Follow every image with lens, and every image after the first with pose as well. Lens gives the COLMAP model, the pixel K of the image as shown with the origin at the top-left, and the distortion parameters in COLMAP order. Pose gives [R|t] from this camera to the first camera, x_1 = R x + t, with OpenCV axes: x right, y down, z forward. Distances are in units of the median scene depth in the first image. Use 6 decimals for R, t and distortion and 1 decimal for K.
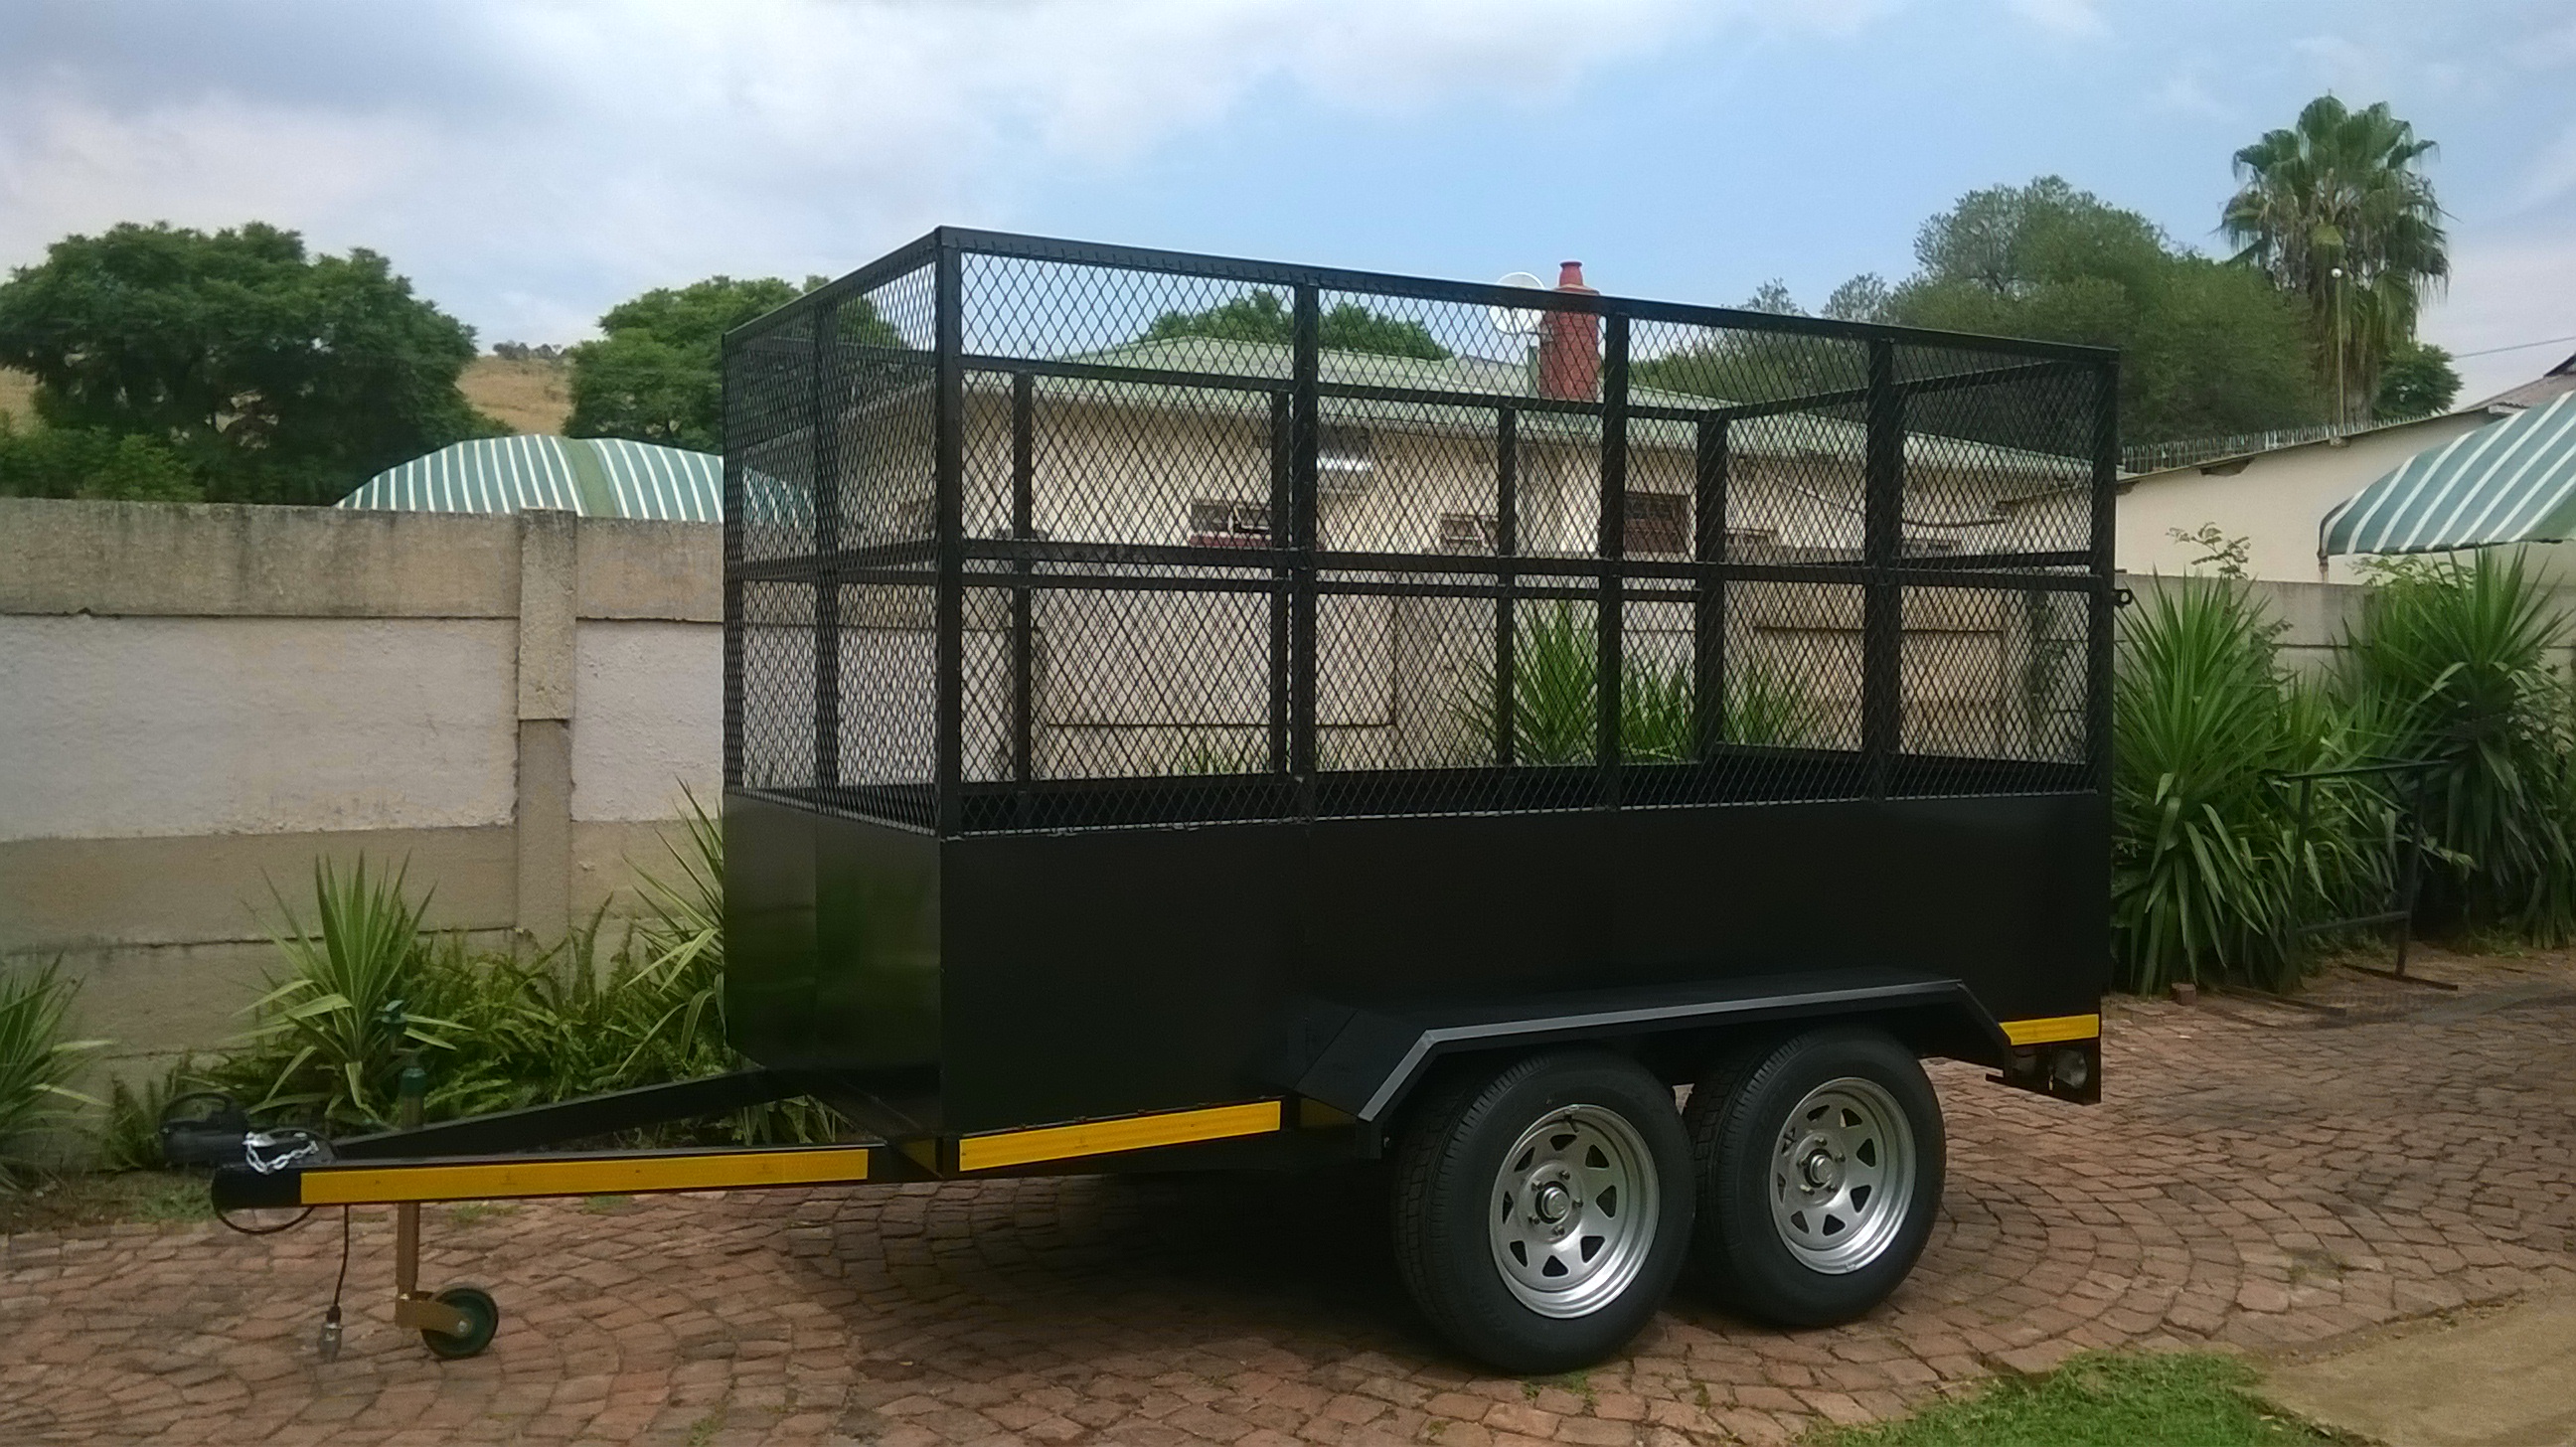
lens RADIAL K [[2142.1, 0, 1288.0], [0, 2142.1, 723.5], [0, 0, 1]] dist [-0.006168, 0.001455]
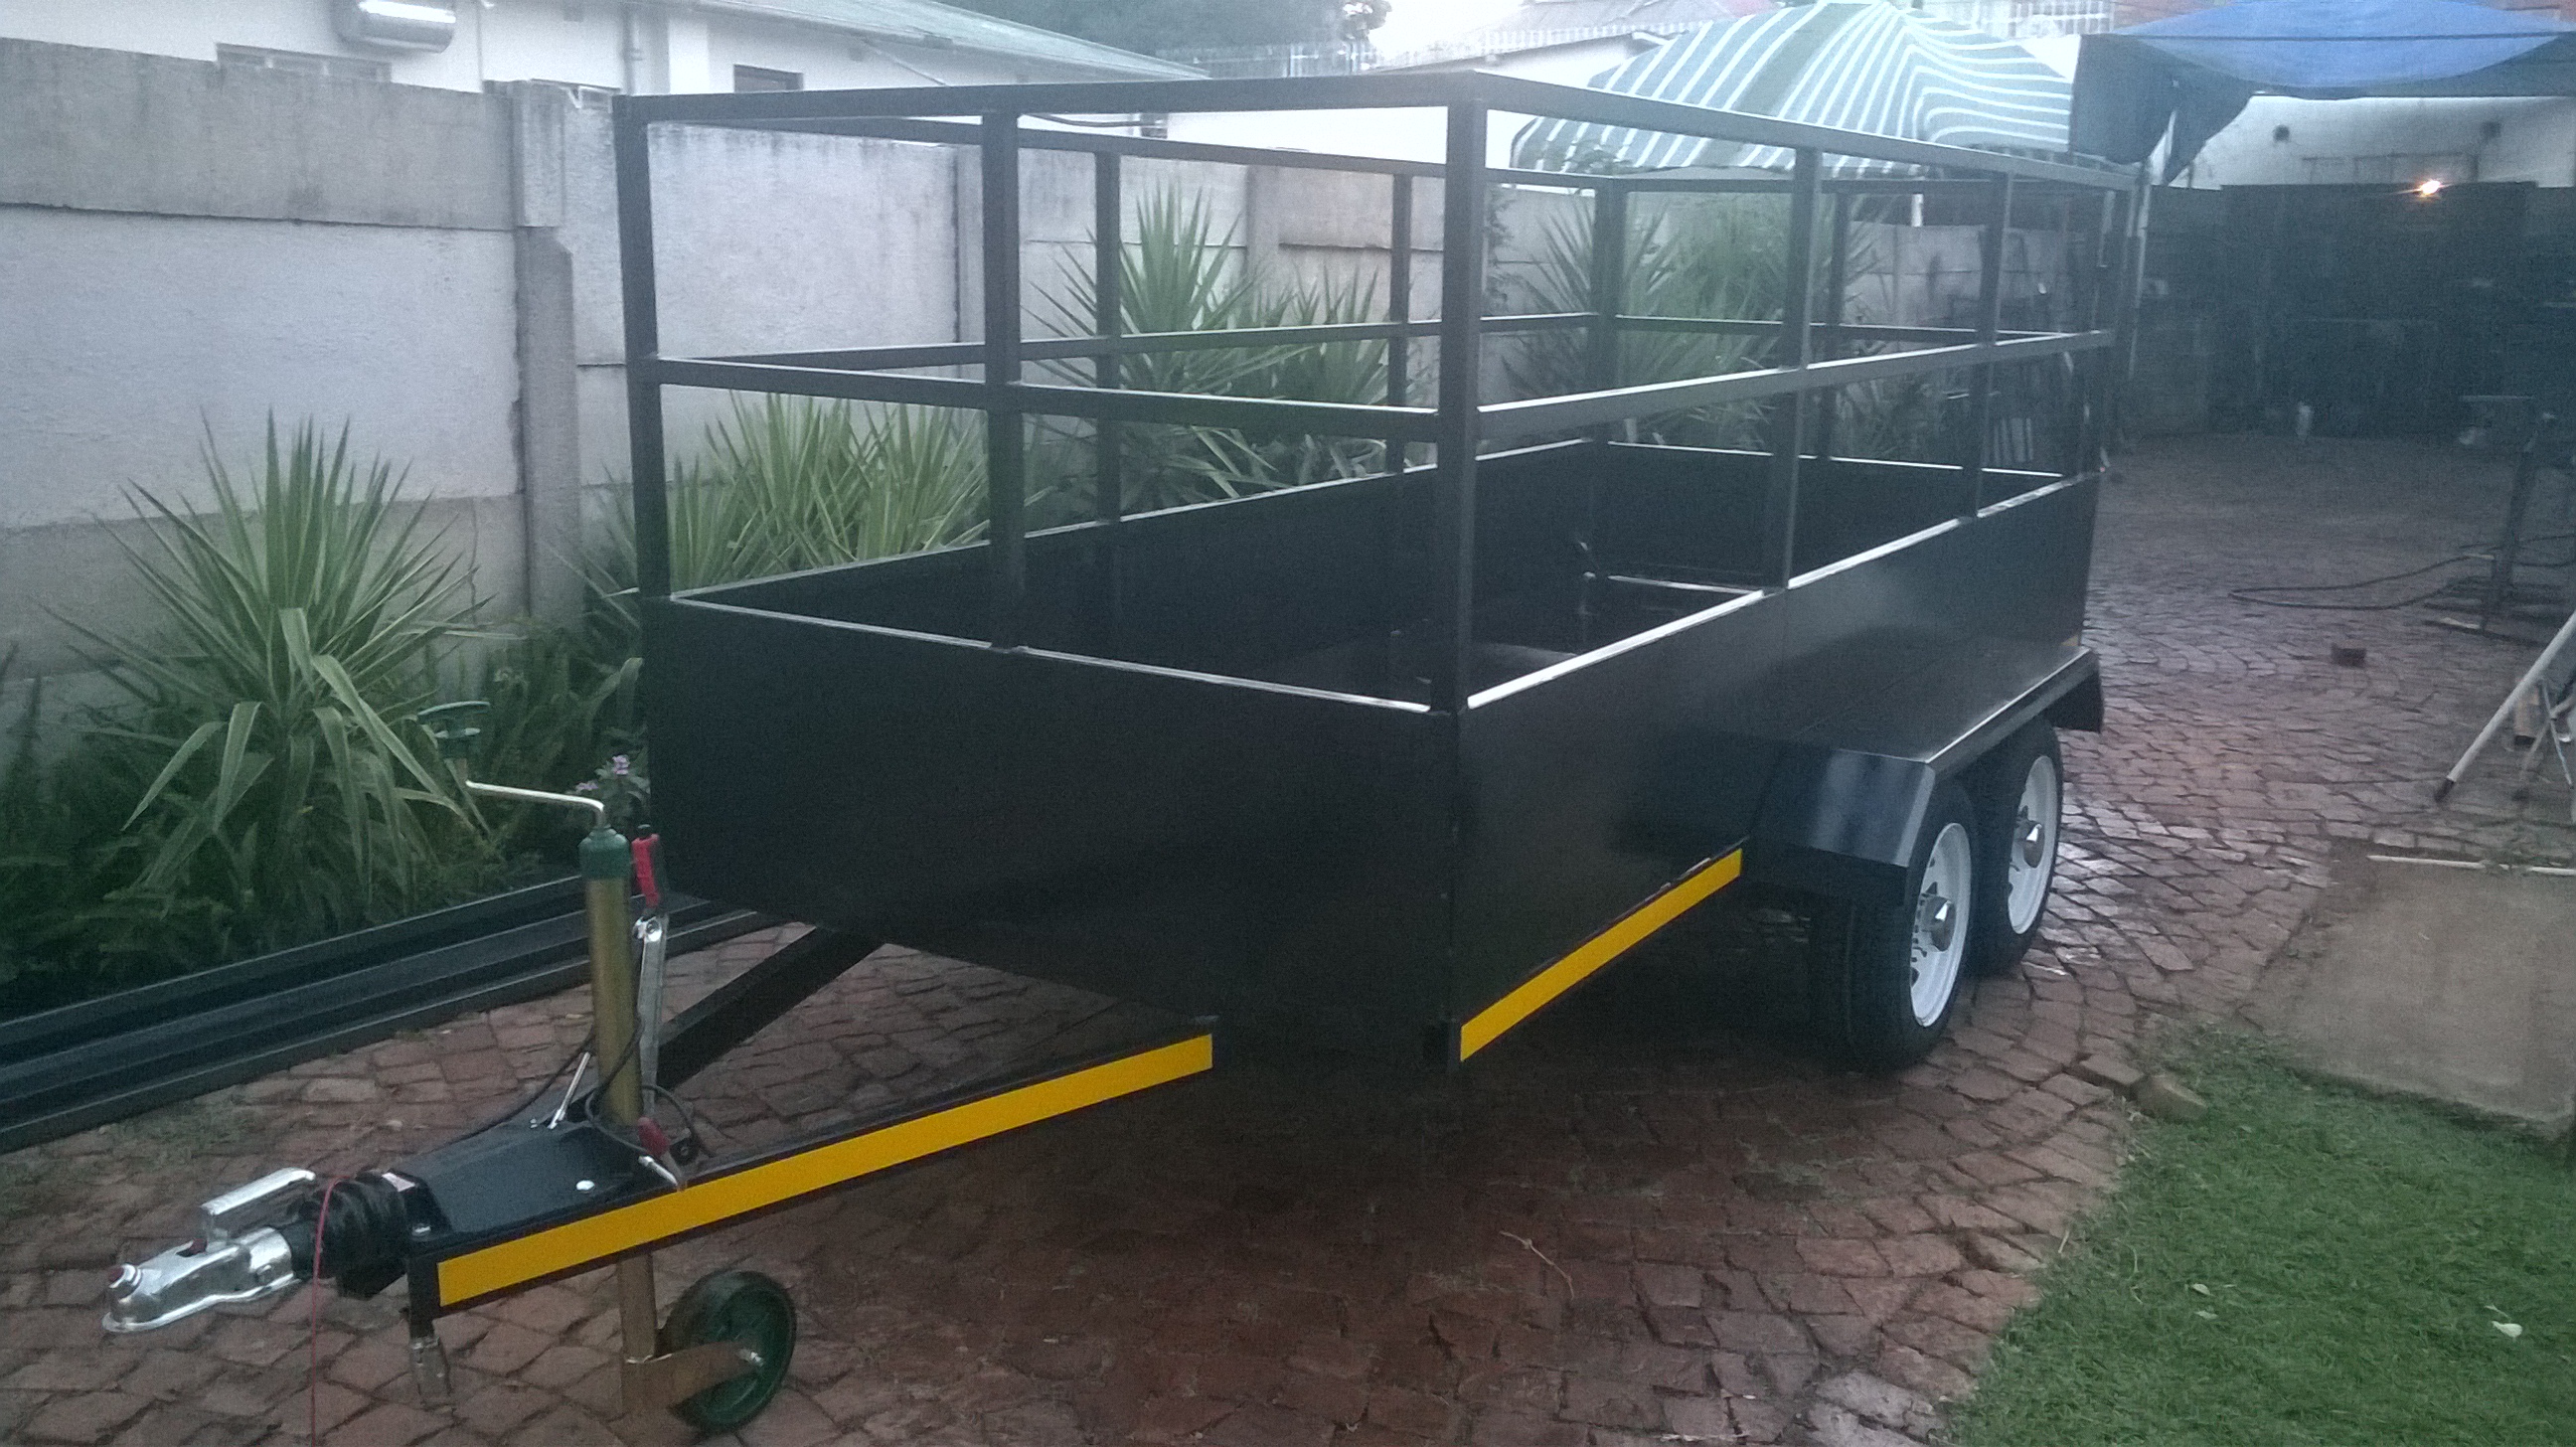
lens RADIAL K [[2142.1, 0, 1288.0], [0, 2142.1, 723.5], [0, 0, 1]] dist [-0.006168, 0.001455]
pose [[0.884240, -0.083611, 0.459487, -0.373682], [-0.001826, 0.983218, 0.182427, -0.019667], [-0.467029, -0.162149, 0.869248, 0.363236]]
